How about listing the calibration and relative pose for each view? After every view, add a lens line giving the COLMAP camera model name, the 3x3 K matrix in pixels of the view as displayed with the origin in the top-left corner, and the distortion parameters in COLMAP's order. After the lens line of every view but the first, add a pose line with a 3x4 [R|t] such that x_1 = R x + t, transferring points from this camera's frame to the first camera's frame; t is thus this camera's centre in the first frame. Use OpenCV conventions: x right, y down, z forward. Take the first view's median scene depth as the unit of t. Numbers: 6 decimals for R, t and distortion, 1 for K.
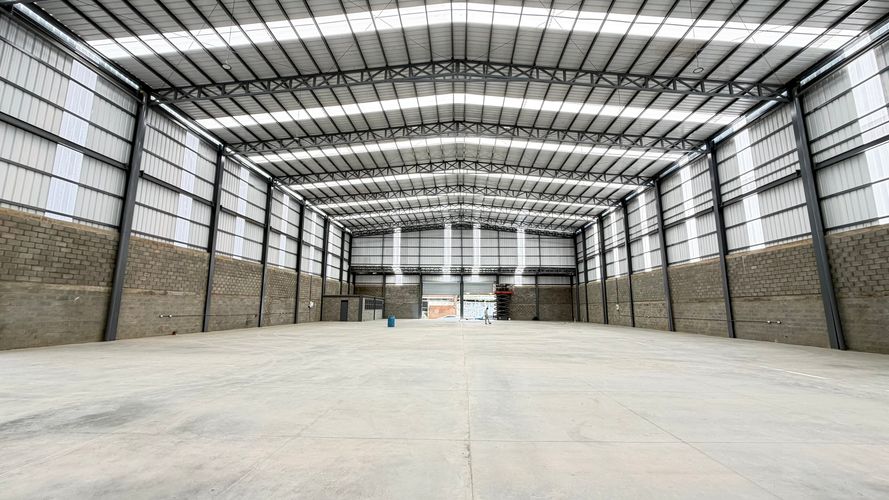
lens RADIAL K [[354.8, 0, 441.3], [0, 354.8, 251.1], [0, 0, 1]] dist [0.000054, 0.000041]
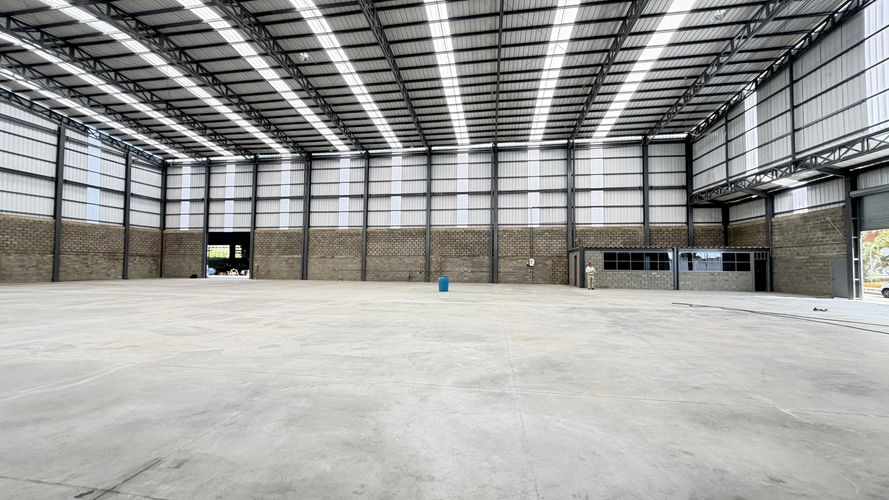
lens RADIAL K [[354.8, 0, 441.3], [0, 354.8, 251.1], [0, 0, 1]] dist [0.000054, 0.000041]
pose [[-0.115385, -0.052717, -0.991921, 0.668763], [0.146718, 0.986733, -0.069508, 0.212879], [0.982426, -0.153553, -0.106120, 1.253518]]
